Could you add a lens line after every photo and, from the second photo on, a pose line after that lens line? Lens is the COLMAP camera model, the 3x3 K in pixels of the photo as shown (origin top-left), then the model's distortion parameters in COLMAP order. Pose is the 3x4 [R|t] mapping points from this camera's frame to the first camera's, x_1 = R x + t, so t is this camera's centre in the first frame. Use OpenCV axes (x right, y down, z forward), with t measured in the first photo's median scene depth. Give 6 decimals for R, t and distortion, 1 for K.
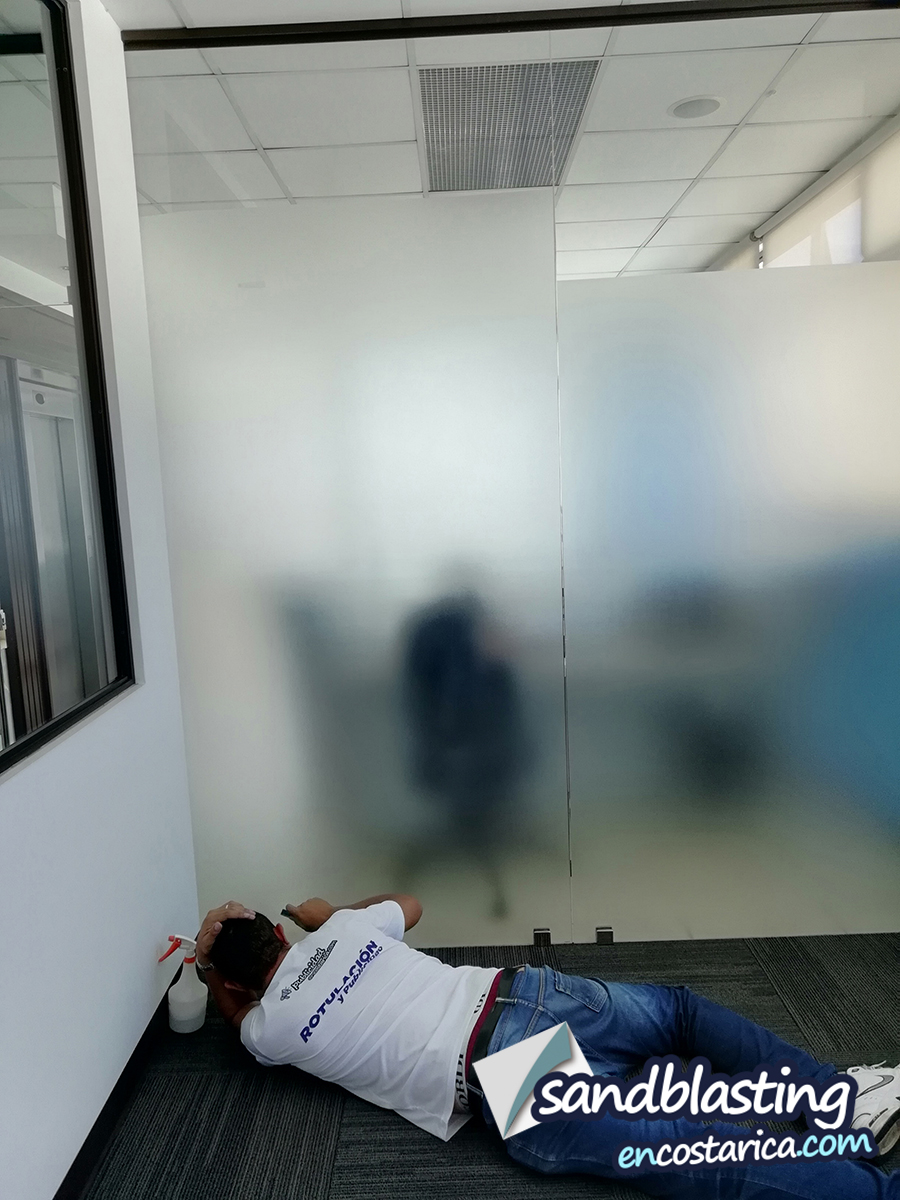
lens RADIAL K [[908.7, 0, 450.0], [0, 908.7, 600.0], [0, 0, 1]] dist [0.048734, -0.000381]
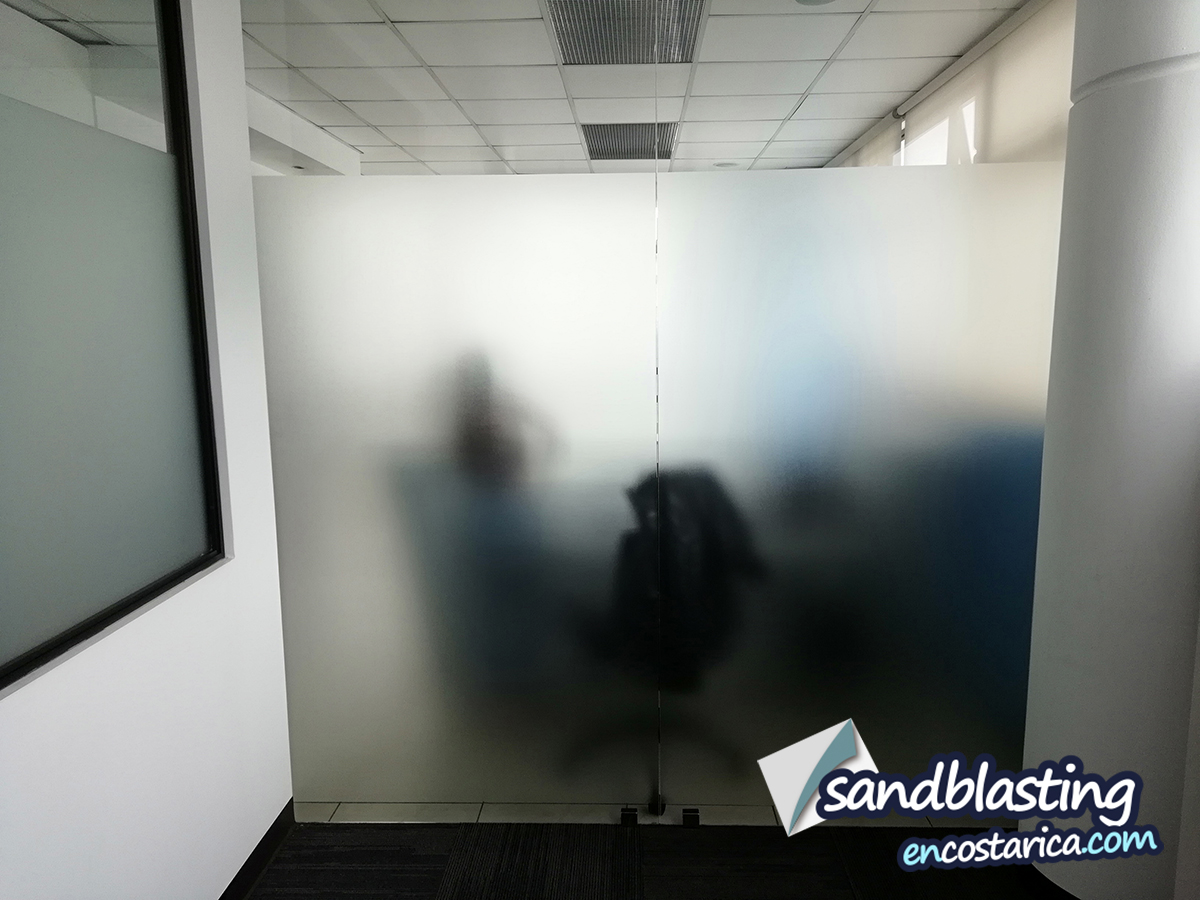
lens RADIAL K [[908.7, 0, 616.3], [0, 908.7, 451.4], [0, 0, 1]] dist [0.048734, -0.000381]
pose [[0.999294, 0.034373, -0.015186, 0.065964], [-0.034260, 0.999384, 0.007610, -0.031792], [0.015438, -0.007084, 0.999856, -0.006235]]
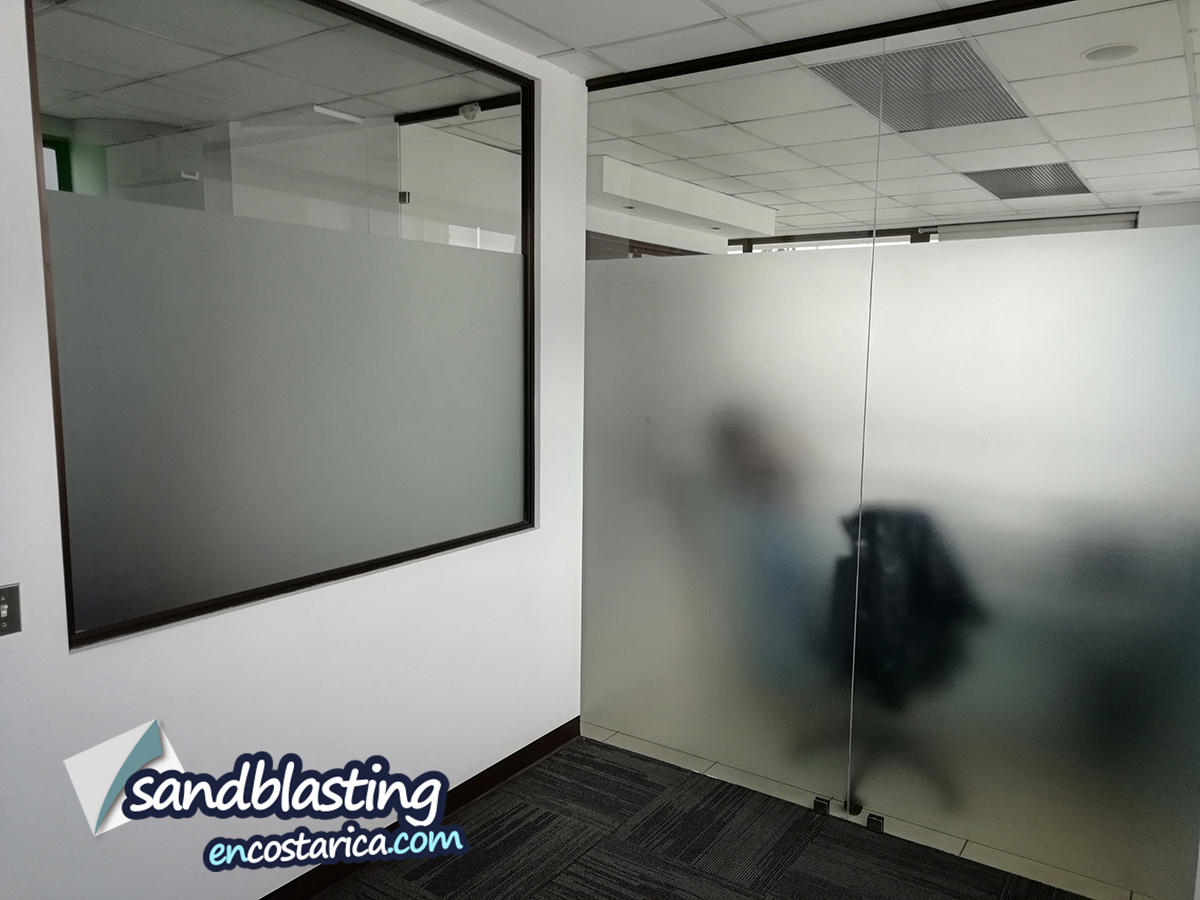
lens RADIAL K [[908.7, 0, 616.3], [0, 908.7, 451.4], [0, 0, 1]] dist [0.048734, -0.000381]
pose [[0.835003, 0.118524, -0.537329, 0.338712], [-0.123770, 0.991958, 0.026470, -0.053760], [0.536145, 0.044402, 0.842957, -0.096690]]
